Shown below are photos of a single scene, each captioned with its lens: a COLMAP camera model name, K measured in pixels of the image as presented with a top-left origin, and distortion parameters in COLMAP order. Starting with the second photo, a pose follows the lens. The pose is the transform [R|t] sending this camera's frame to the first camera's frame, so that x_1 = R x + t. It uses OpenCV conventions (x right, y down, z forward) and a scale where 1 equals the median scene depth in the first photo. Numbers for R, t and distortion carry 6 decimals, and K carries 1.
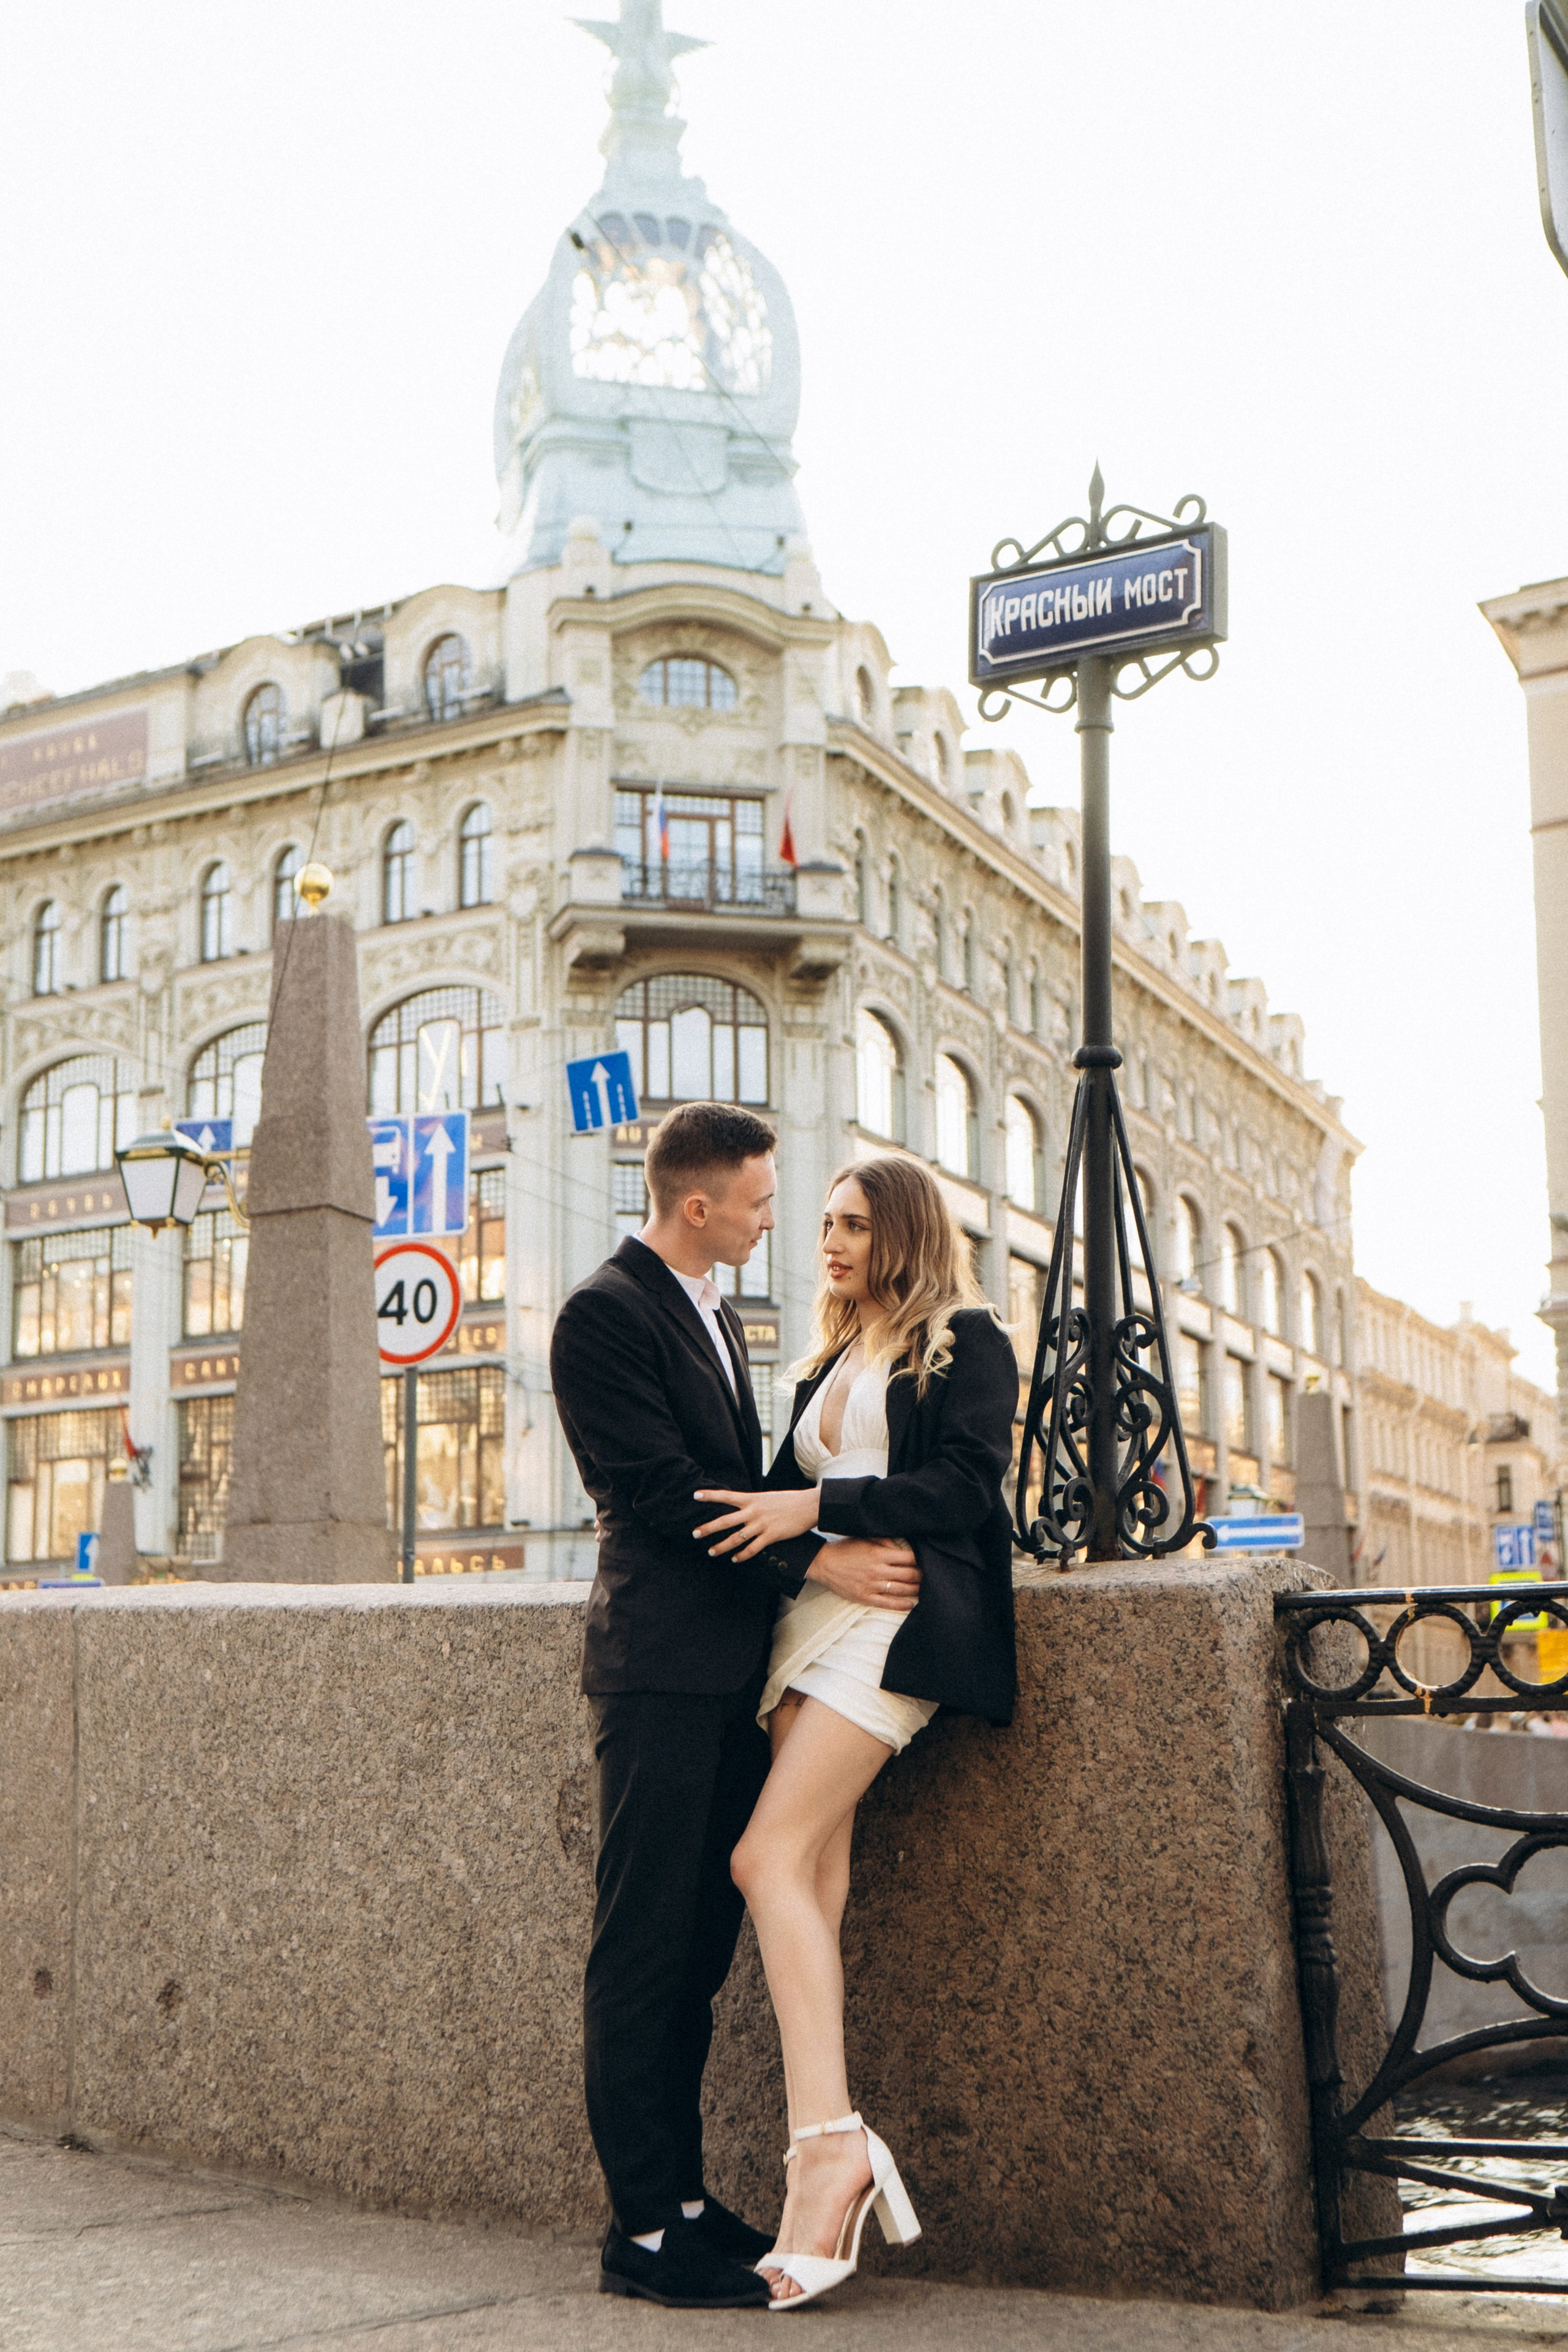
lens RADIAL K [[3320.4, 0, 791.8], [0, 3320.4, 1179.2], [0, 0, 1]] dist [0.028389, 0.591862]
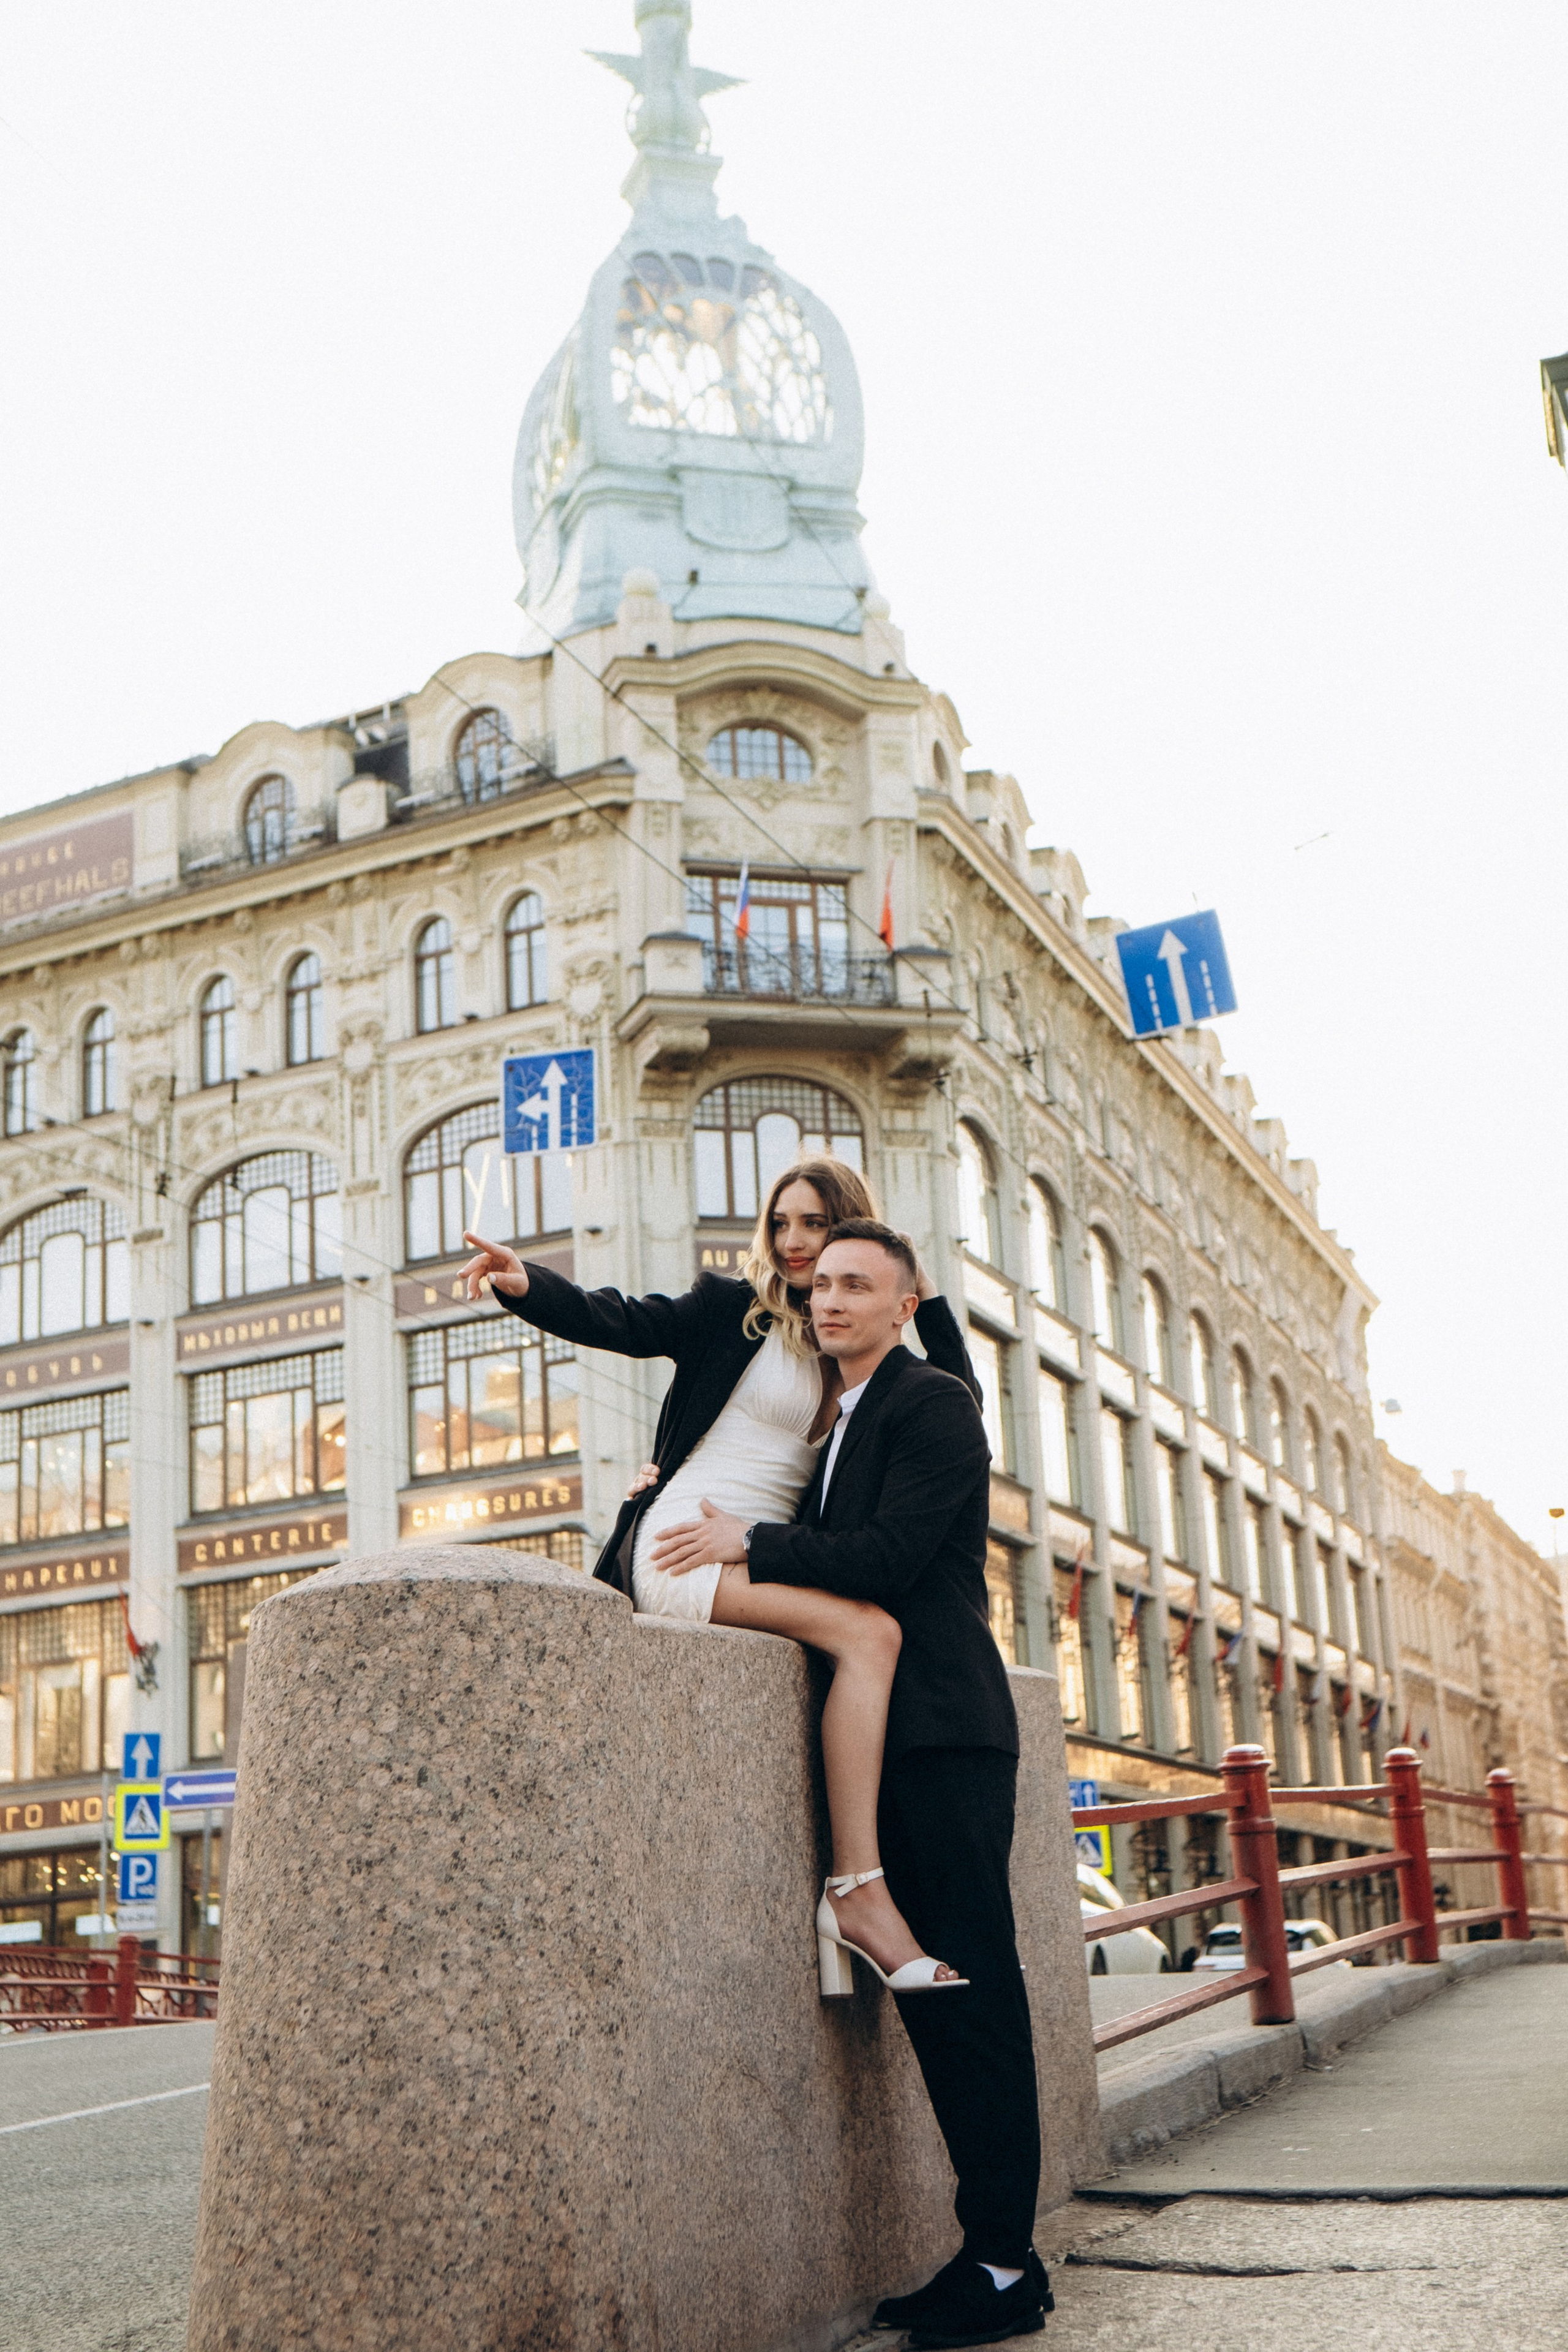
lens RADIAL K [[3193.1, 0, 771.7], [0, 3193.1, 1188.0], [0, 0, 1]] dist [0.056290, 0.434924]
pose [[0.998375, -0.026139, 0.050634, -0.074323], [0.029635, 0.997136, -0.069578, 0.026247], [-0.048670, 0.070966, 0.996291, 0.155766]]
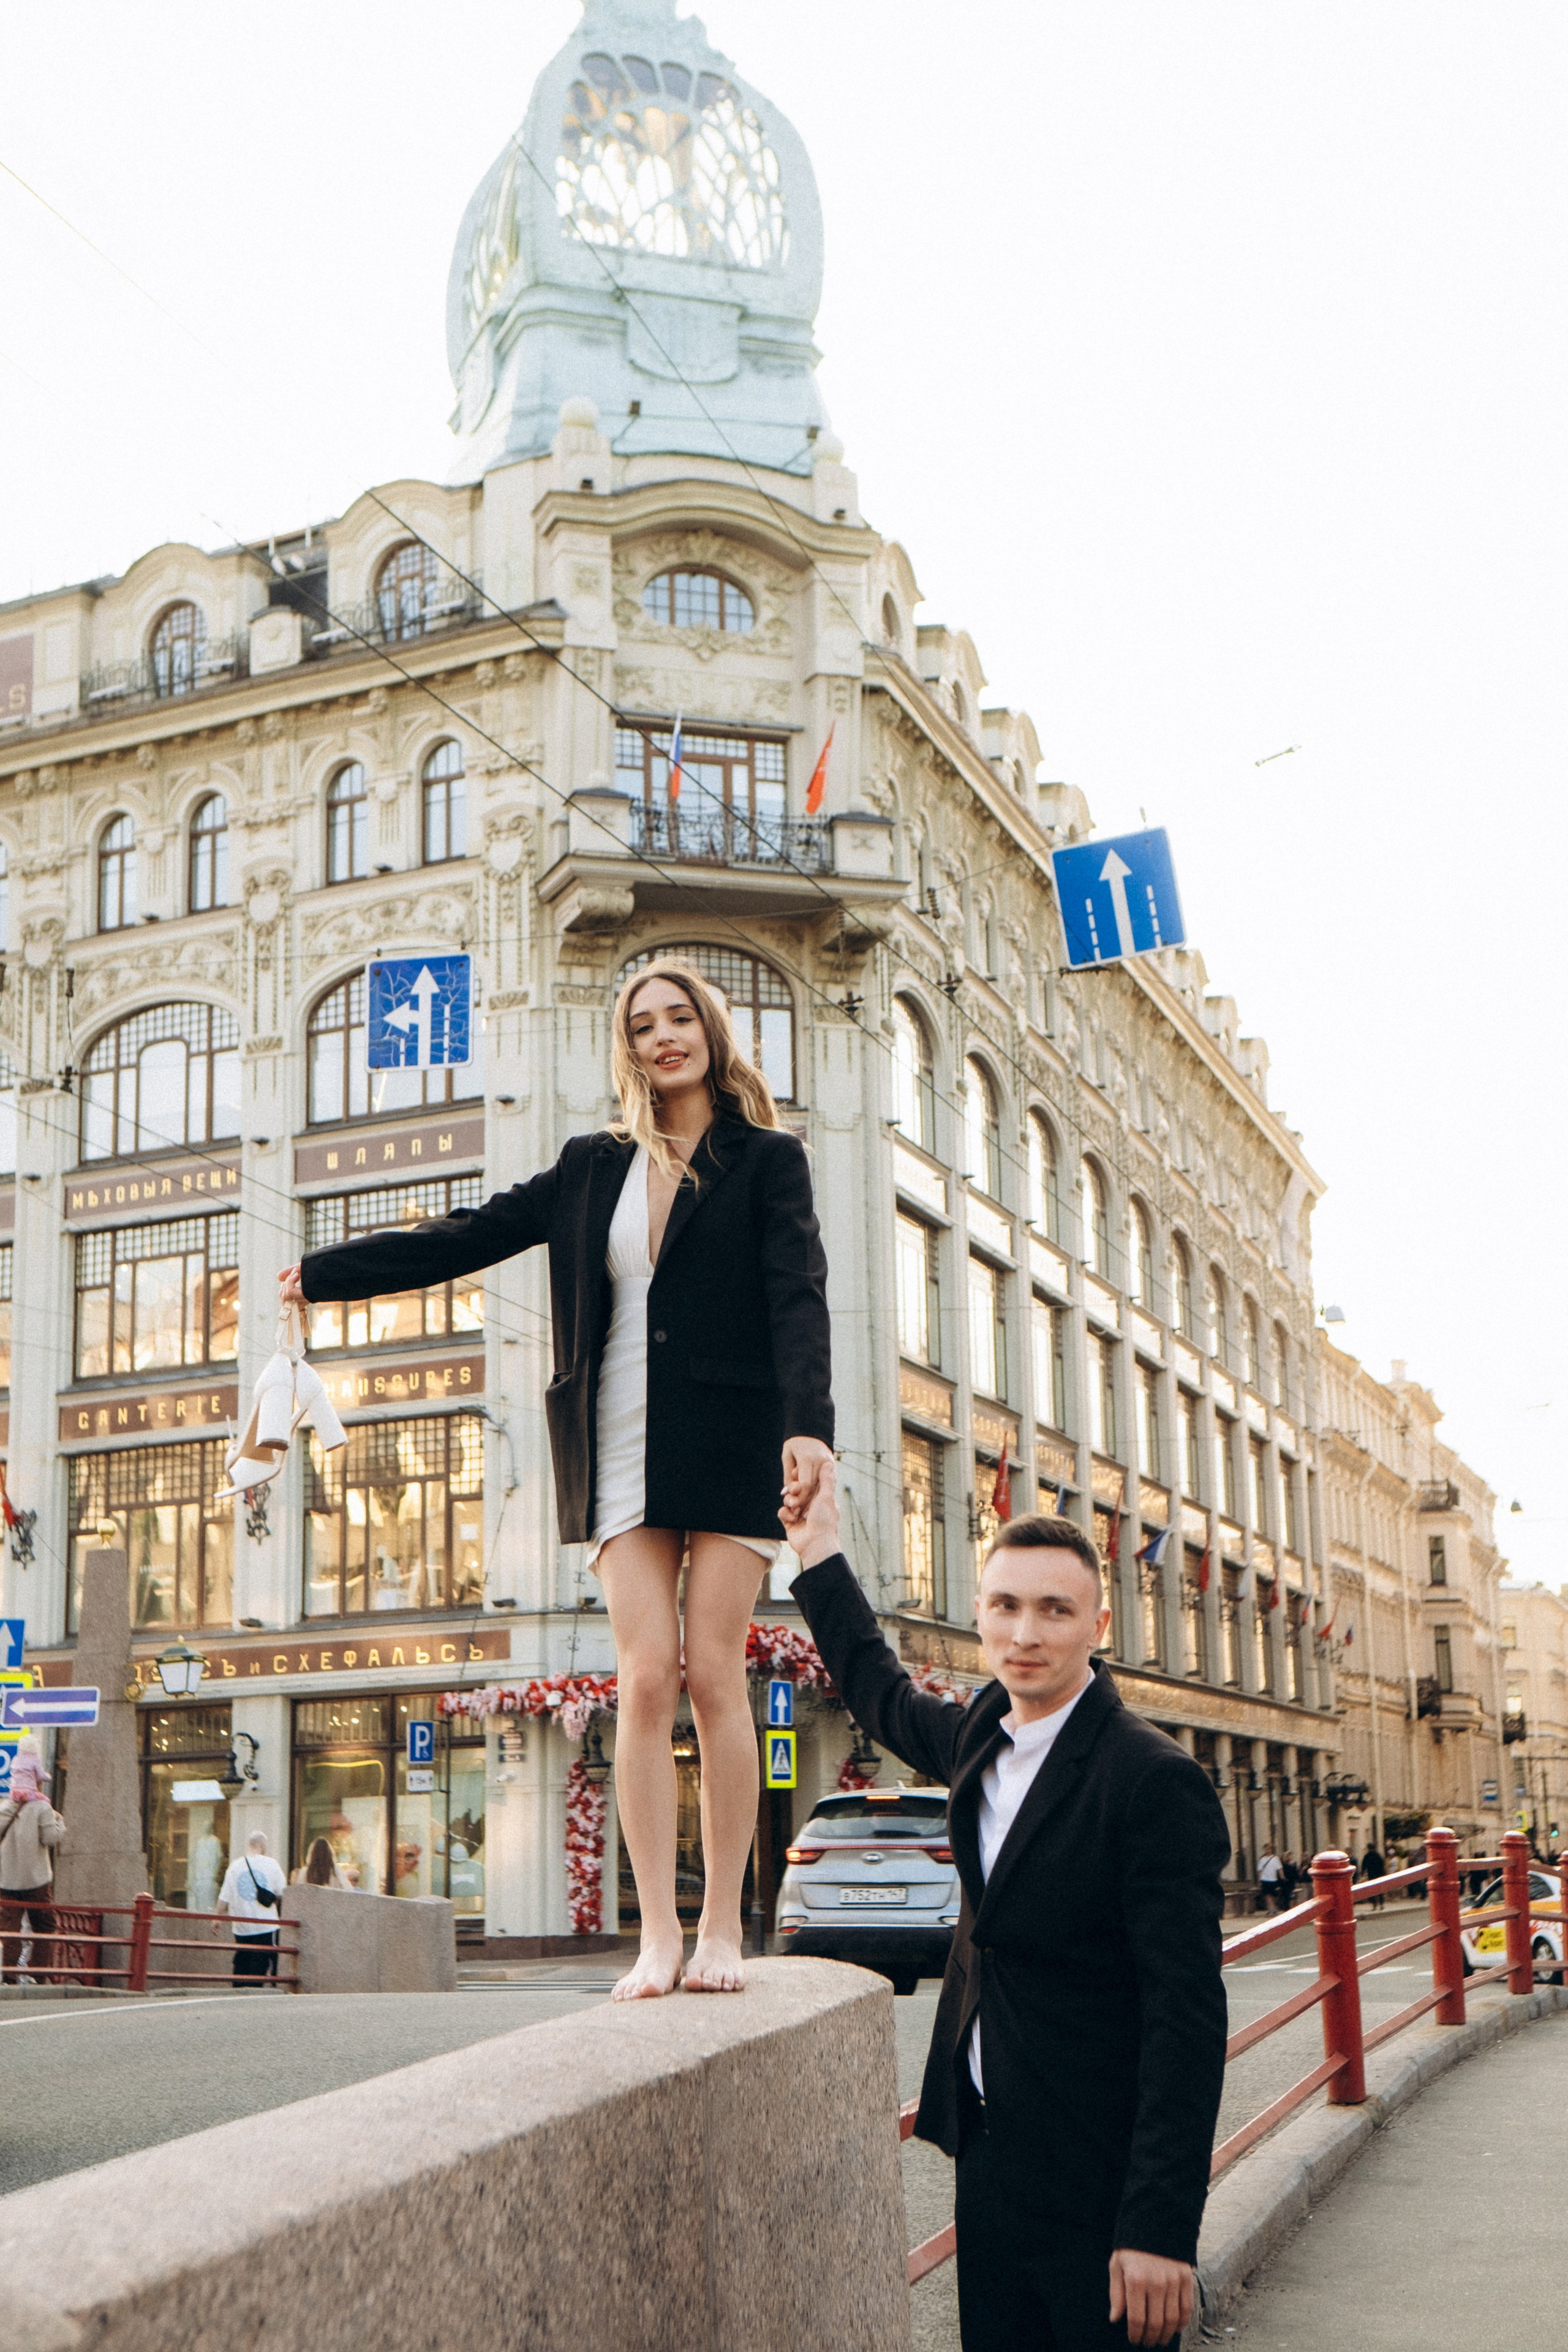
lens RADIAL K [[3261.9, 0, 785.9], [0, 3261.9, 1176.6], [0, 0, 1]] dist [0.034201, 0.572254]
pose [[0.997277, 0.006649, 0.073443, -0.068962], [-0.004810, 0.999671, -0.025195, 0.017118], [-0.073587, 0.024773, 0.996981, 0.177618]]
